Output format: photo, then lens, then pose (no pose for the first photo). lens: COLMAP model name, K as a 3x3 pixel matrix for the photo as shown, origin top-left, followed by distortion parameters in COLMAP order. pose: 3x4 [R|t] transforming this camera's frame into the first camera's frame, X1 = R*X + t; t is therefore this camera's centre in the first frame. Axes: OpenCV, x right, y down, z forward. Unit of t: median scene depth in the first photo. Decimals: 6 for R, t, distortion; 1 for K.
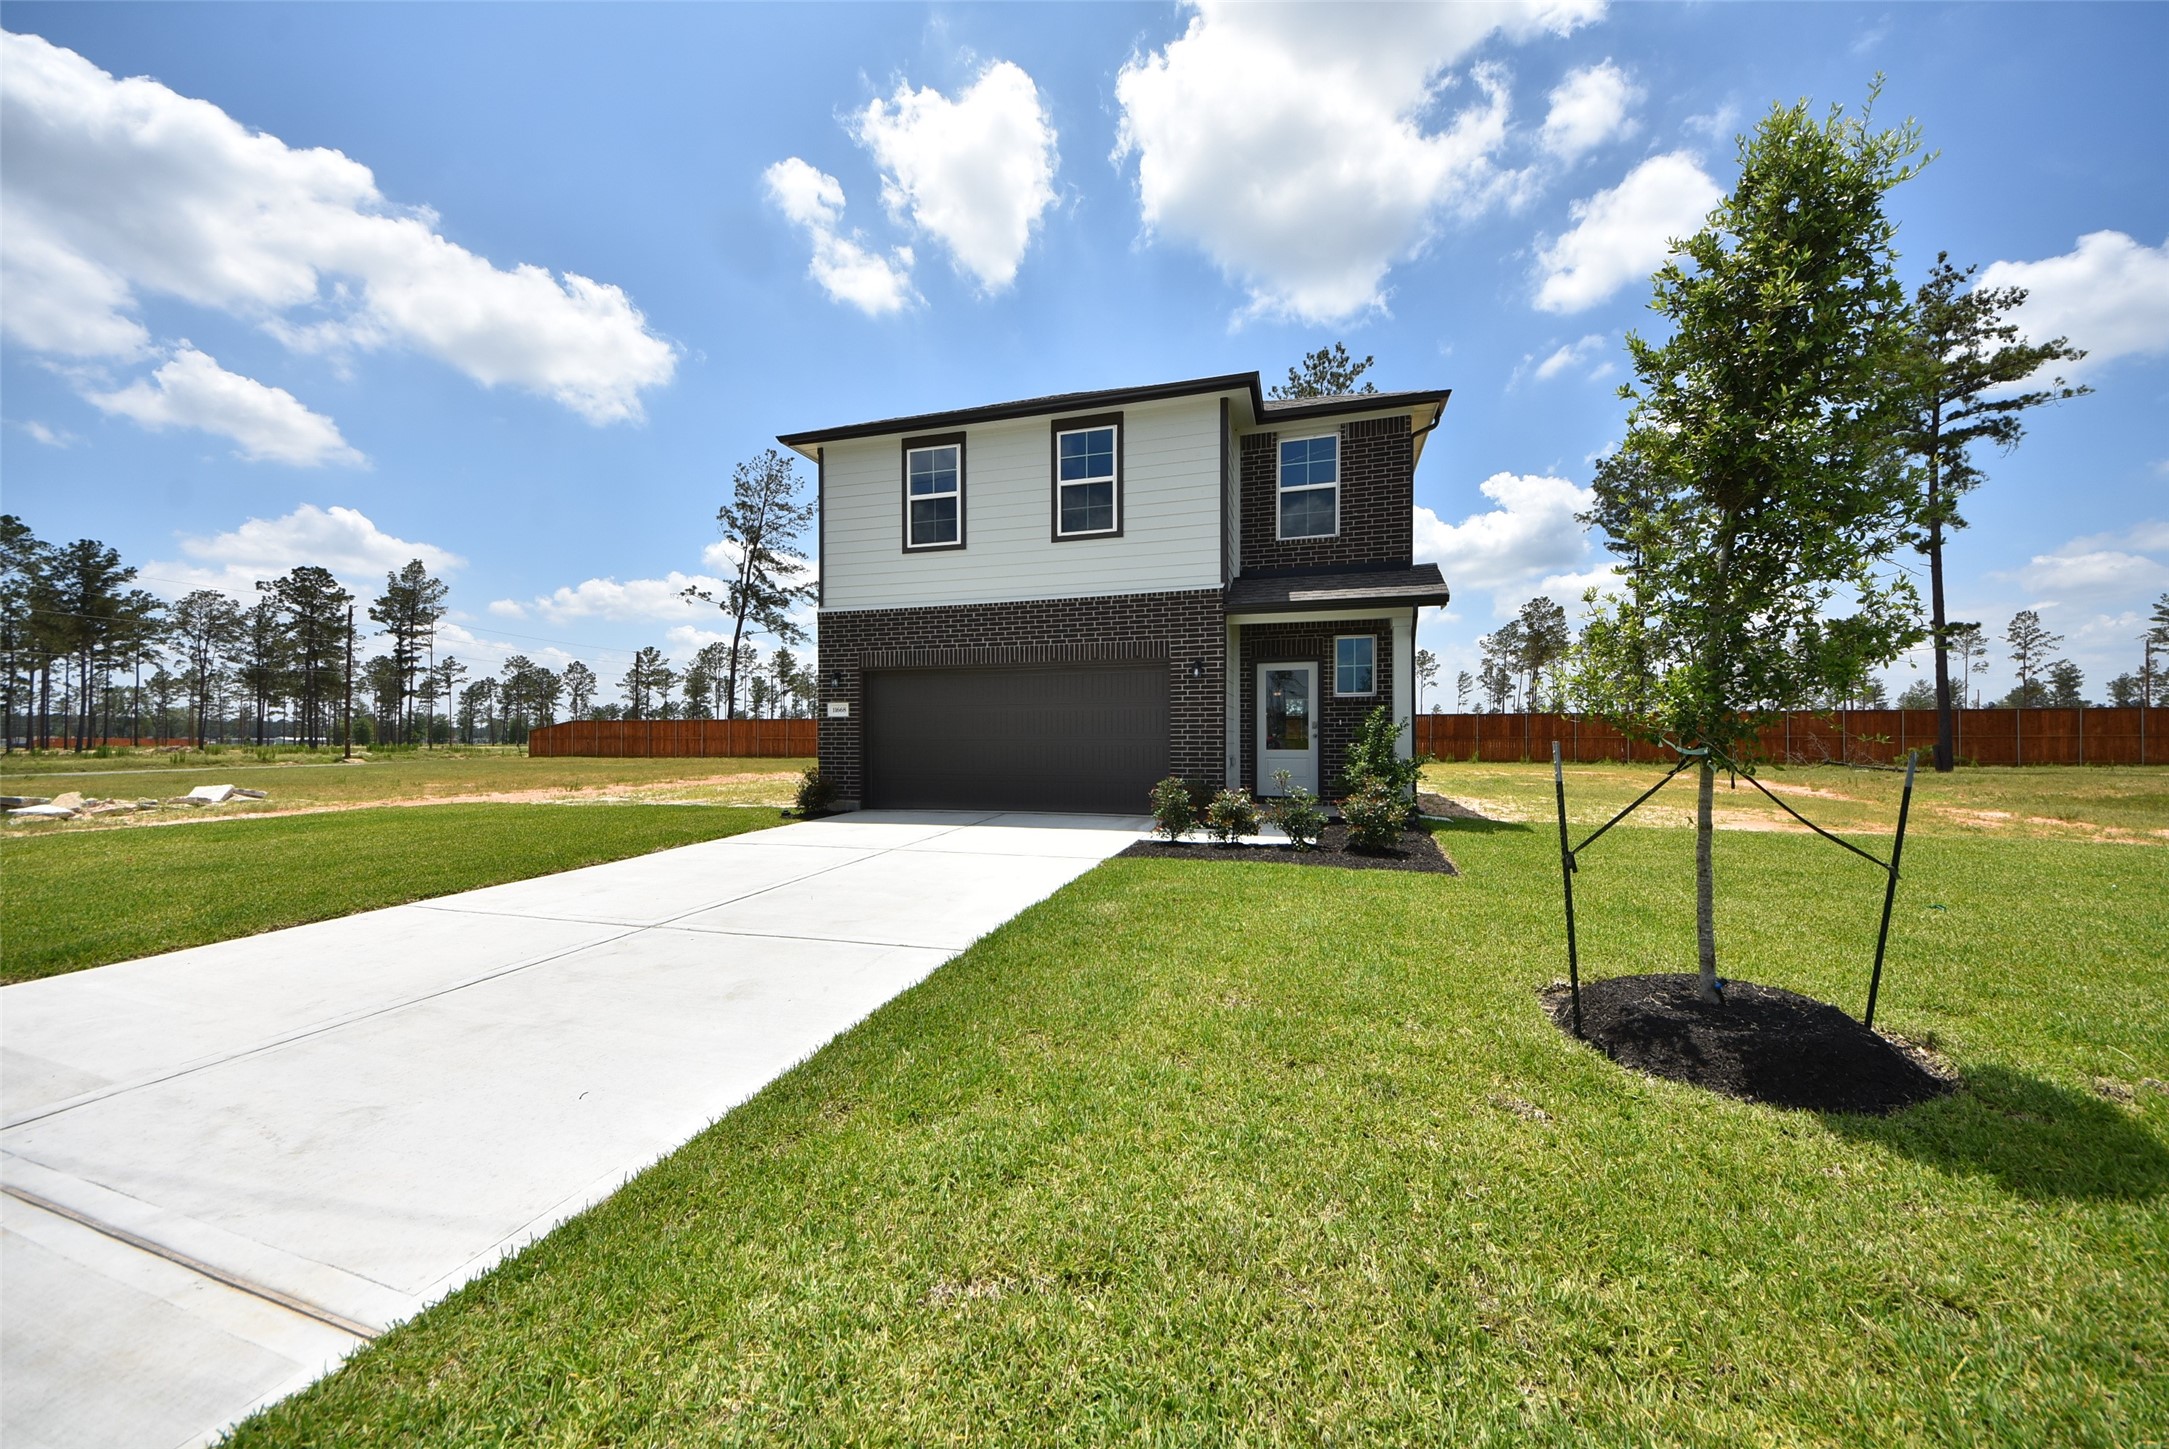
lens RADIAL K [[793.8, 0, 1084.5], [0, 793.8, 724.5], [0, 0, 1]] dist [0.001041, -0.000127]
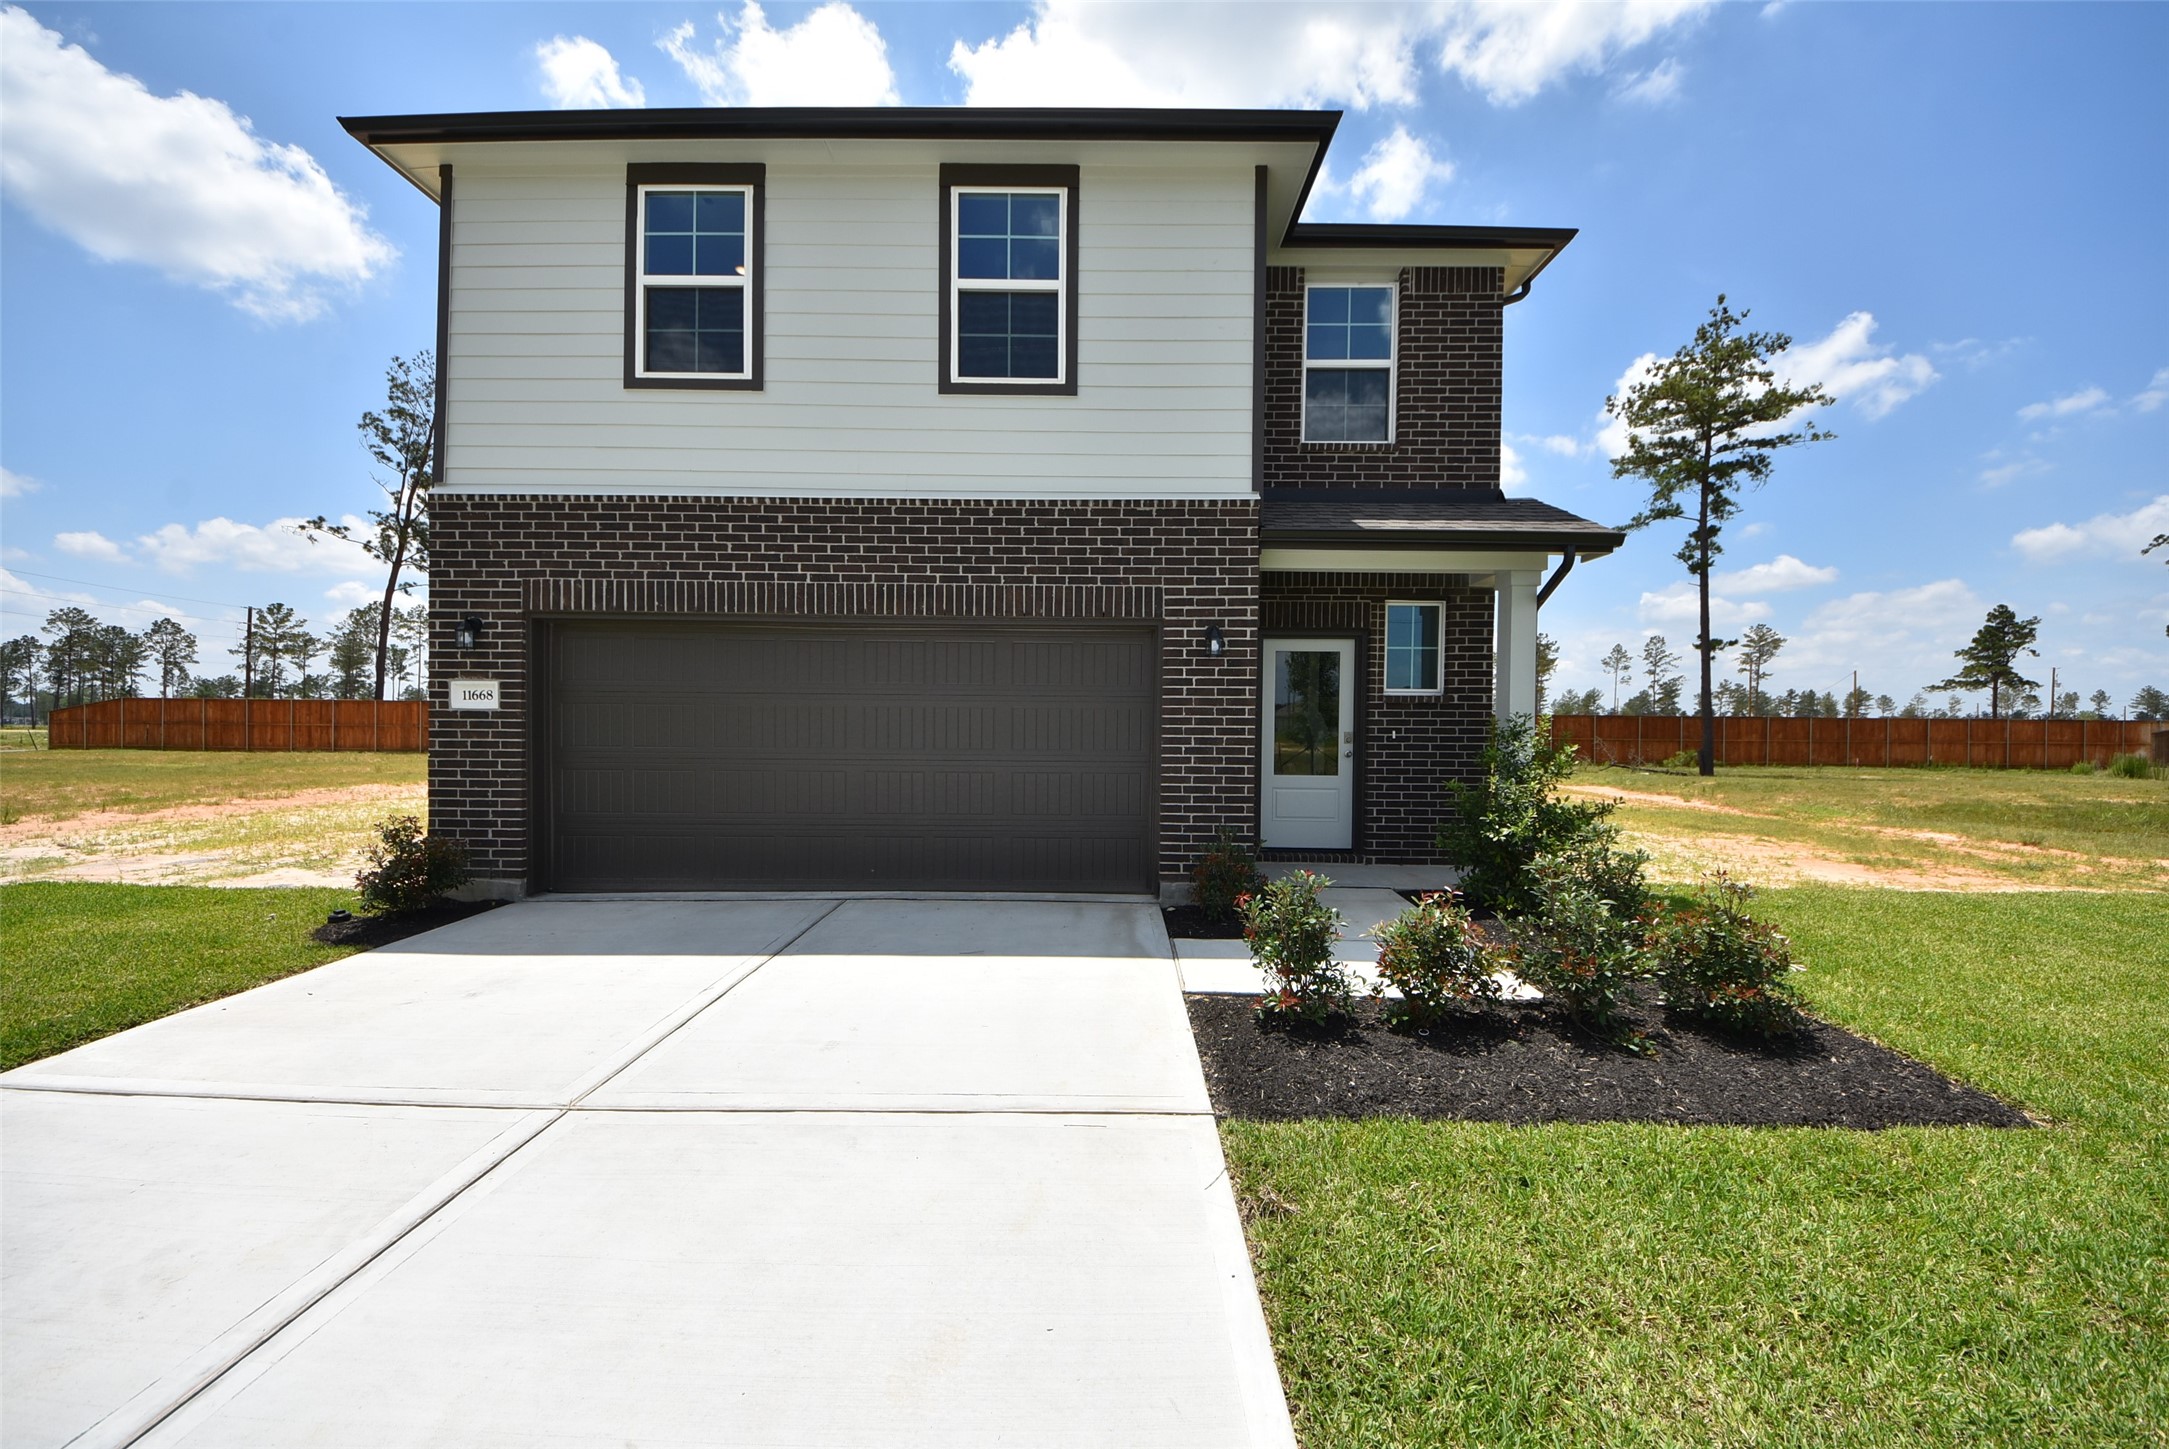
lens RADIAL K [[769.4, 0, 1088.8], [0, 769.4, 733.4], [0, 0, 1]] dist [0.000761, -0.000134]
pose [[0.955835, 0.008944, 0.293766, -0.047785], [-0.016503, 0.999593, 0.023263, -0.007141], [-0.293439, -0.027083, 0.955594, 0.235493]]
